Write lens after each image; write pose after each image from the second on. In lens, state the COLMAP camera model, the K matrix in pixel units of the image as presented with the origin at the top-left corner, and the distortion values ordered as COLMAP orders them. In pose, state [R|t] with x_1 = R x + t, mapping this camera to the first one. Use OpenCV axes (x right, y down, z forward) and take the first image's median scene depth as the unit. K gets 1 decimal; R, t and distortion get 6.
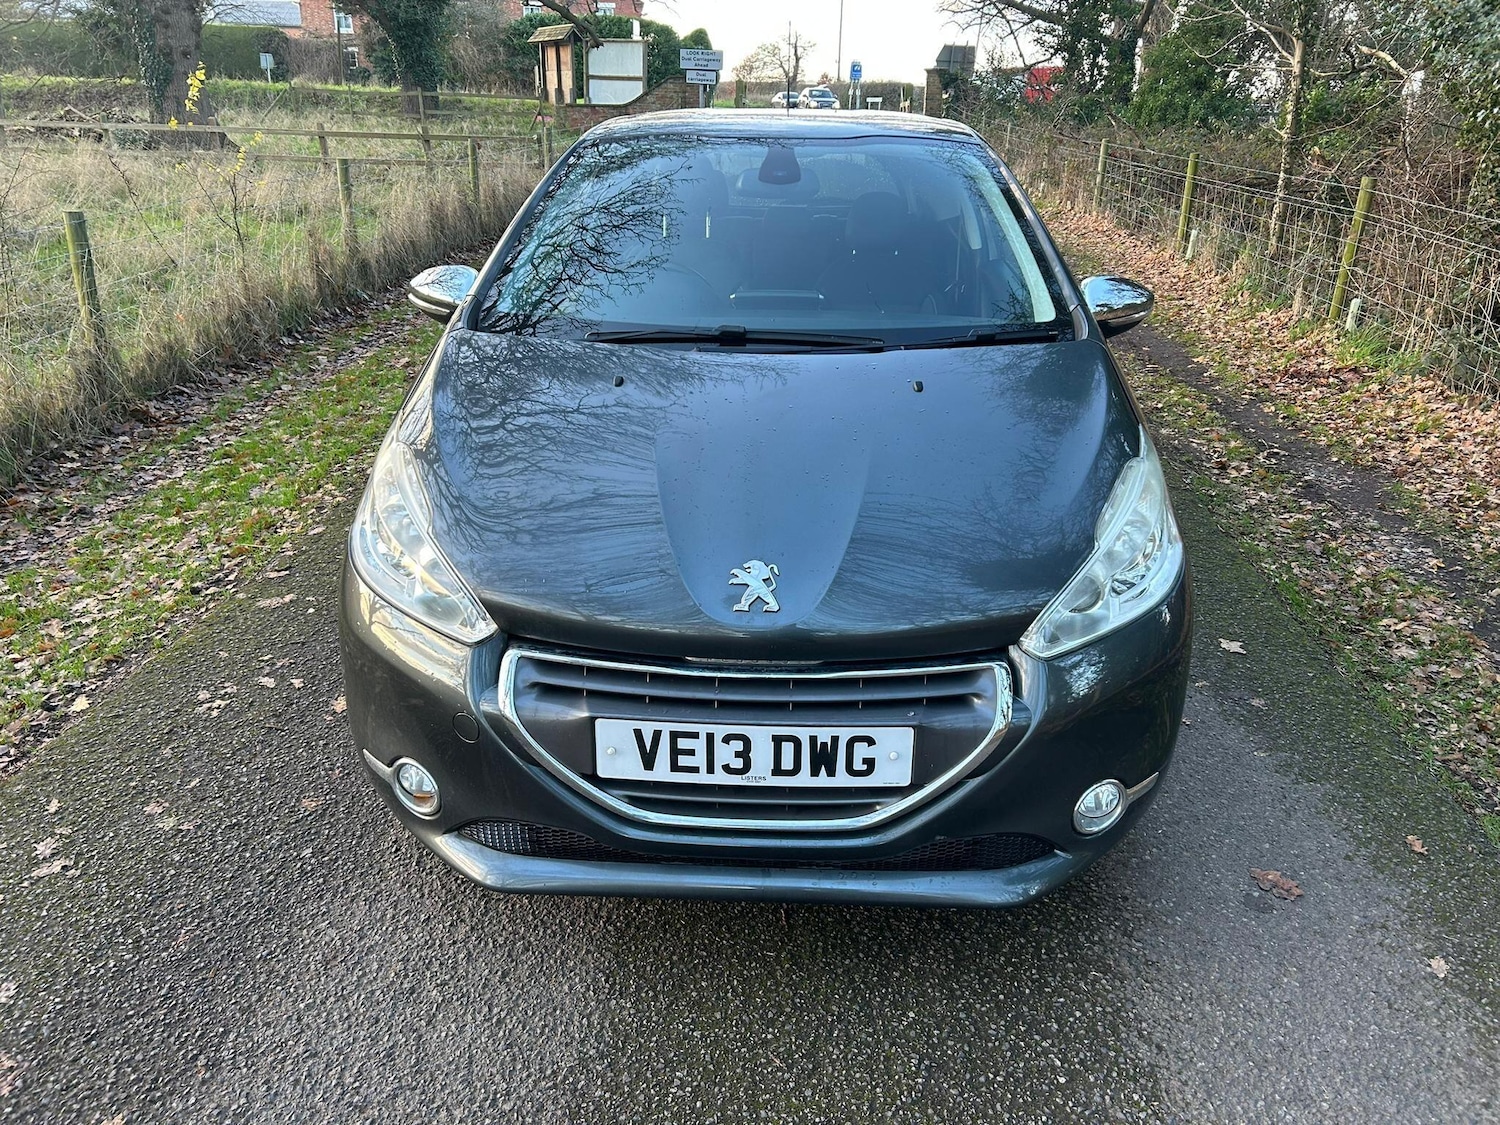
lens RADIAL K [[1135.4, 0, 761.8], [0, 1135.4, 553.3], [0, 0, 1]] dist [0.054550, -0.060775]
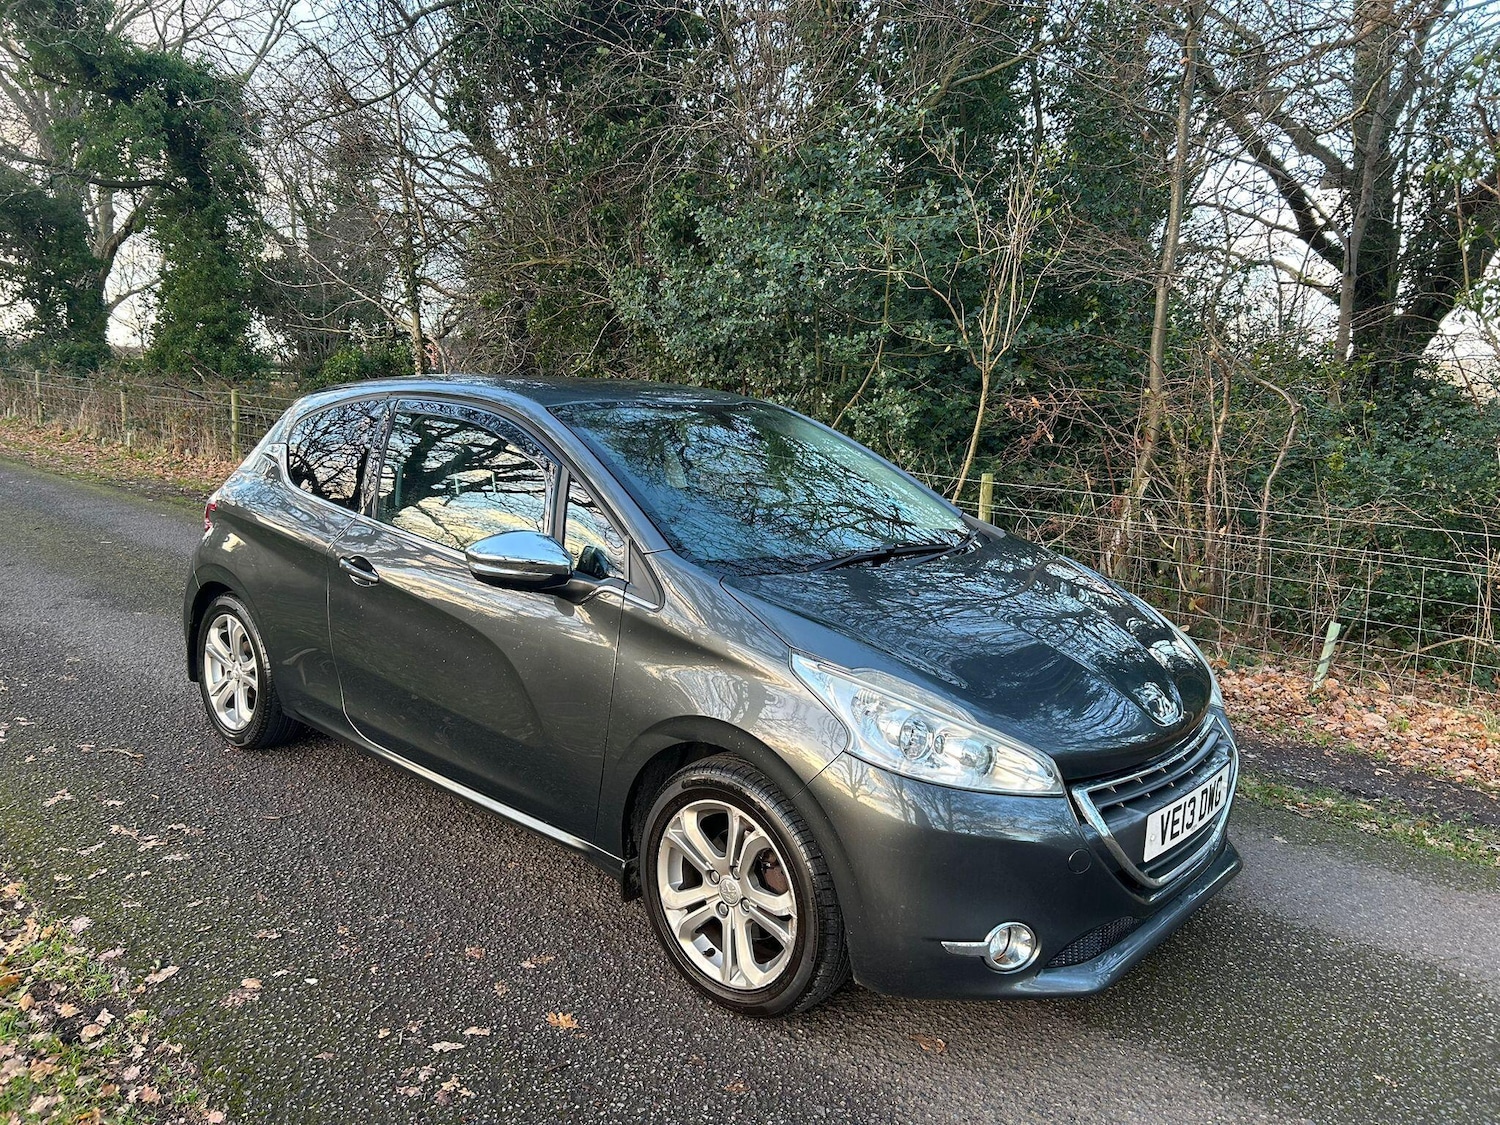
lens RADIAL K [[1135.4, 0, 756.7], [0, 1135.4, 570.6], [0, 0, 1]] dist [0.054550, -0.060775]
pose [[0.626964, -0.117334, 0.770161, -1.372714], [0.258594, 0.963886, -0.063665, -0.161651], [-0.734877, 0.239075, 0.634664, 0.381405]]
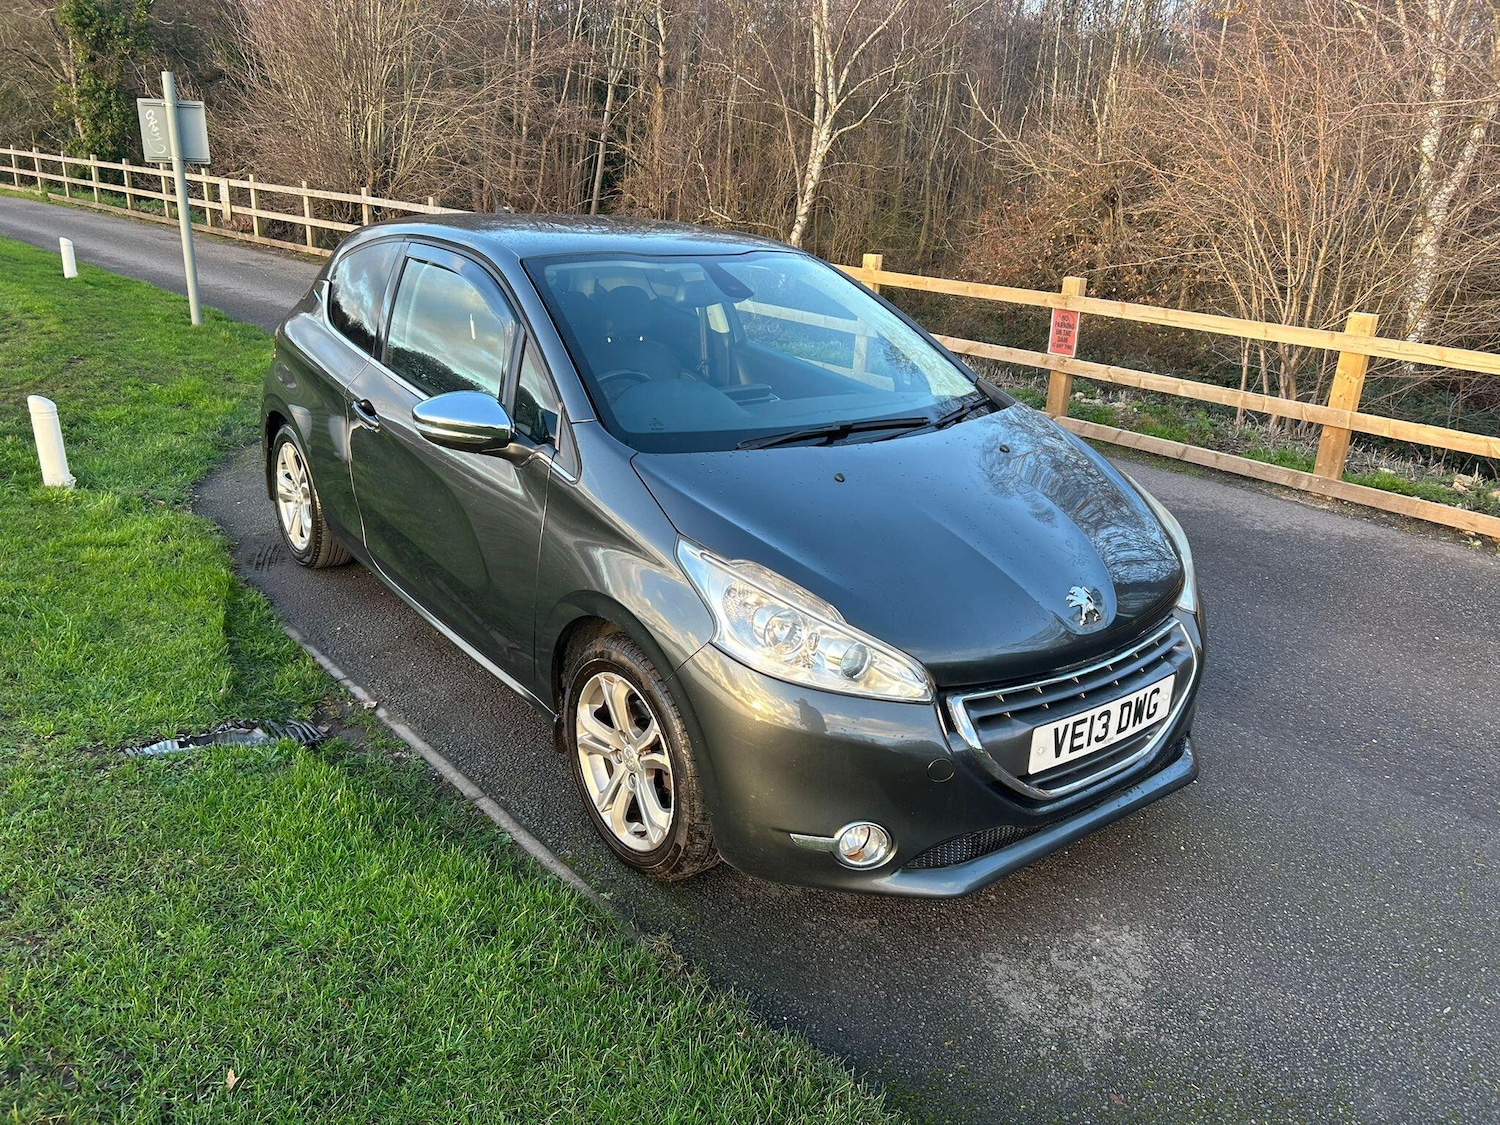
lens RADIAL K [[1135.4, 0, 749.4], [0, 1135.4, 555.0], [0, 0, 1]] dist [0.054550, -0.060775]
pose [[0.767124, -0.184556, 0.614378, -1.099078], [0.202236, 0.978461, 0.041409, -0.161652], [-0.608787, 0.092483, 0.787925, 0.137675]]
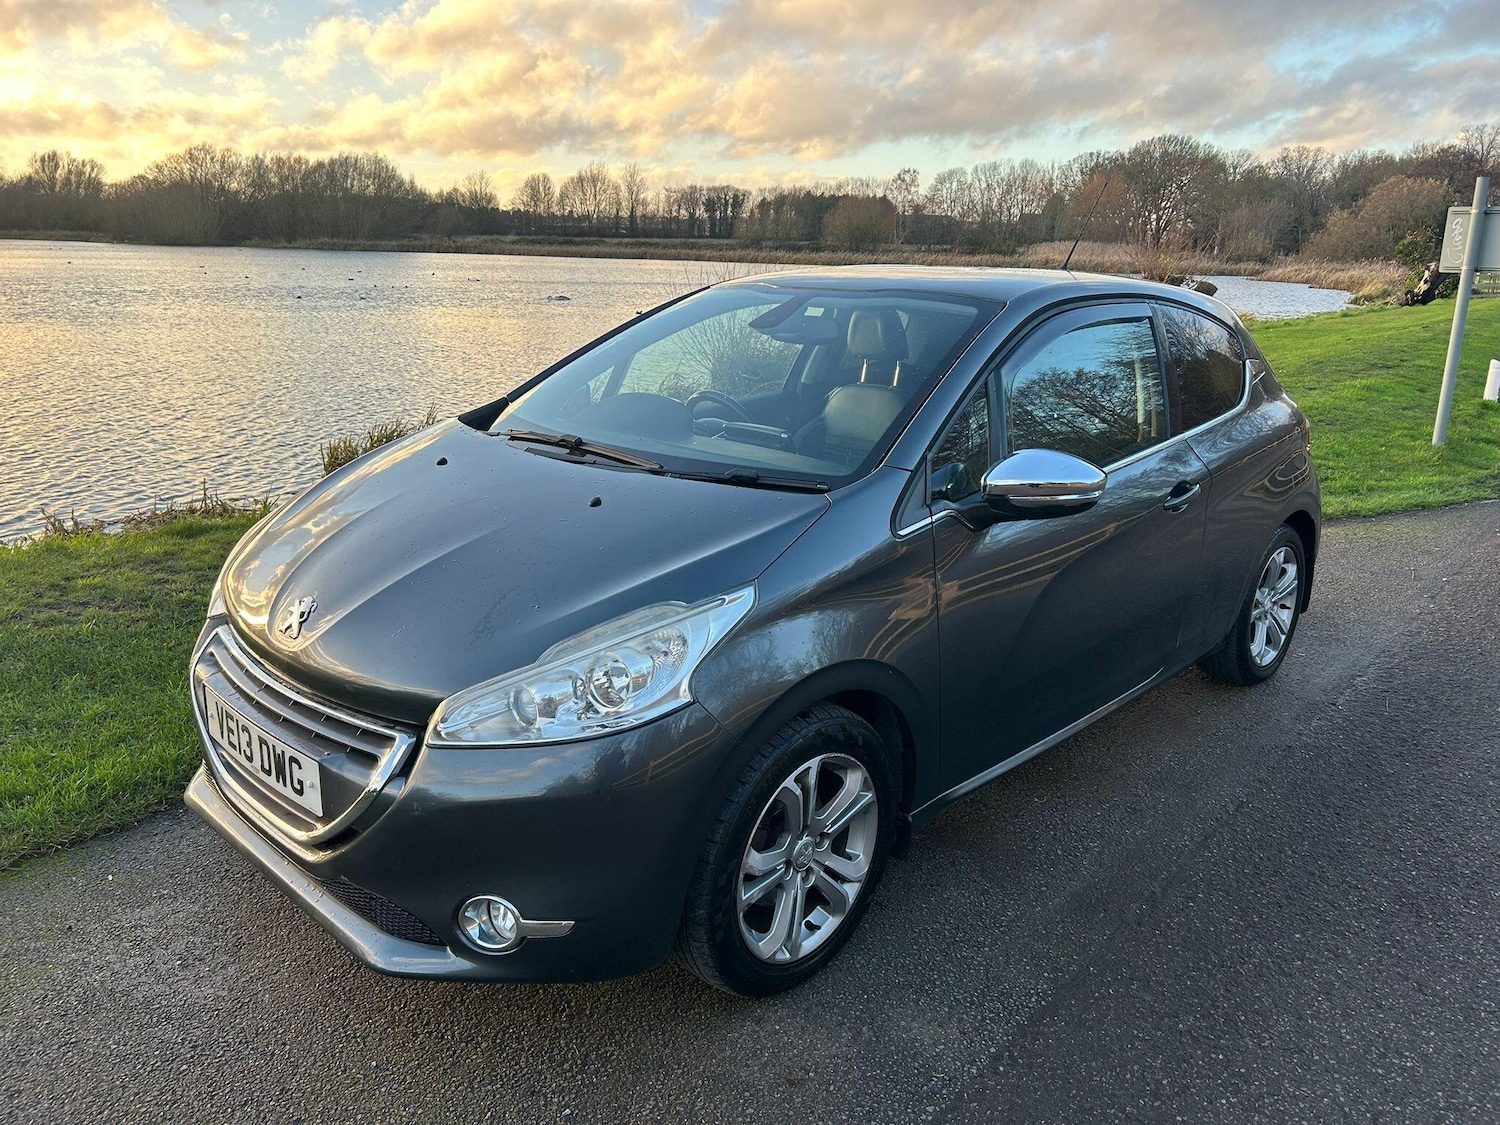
lens RADIAL K [[1135.4, 0, 743.3], [0, 1135.4, 558.6], [0, 0, 1]] dist [0.054550, -0.060775]
pose [[0.735576, 0.183136, -0.652219, 1.085143], [-0.267324, 0.963106, -0.031060, -0.115562], [0.622468, 0.197201, 0.757394, 0.333370]]
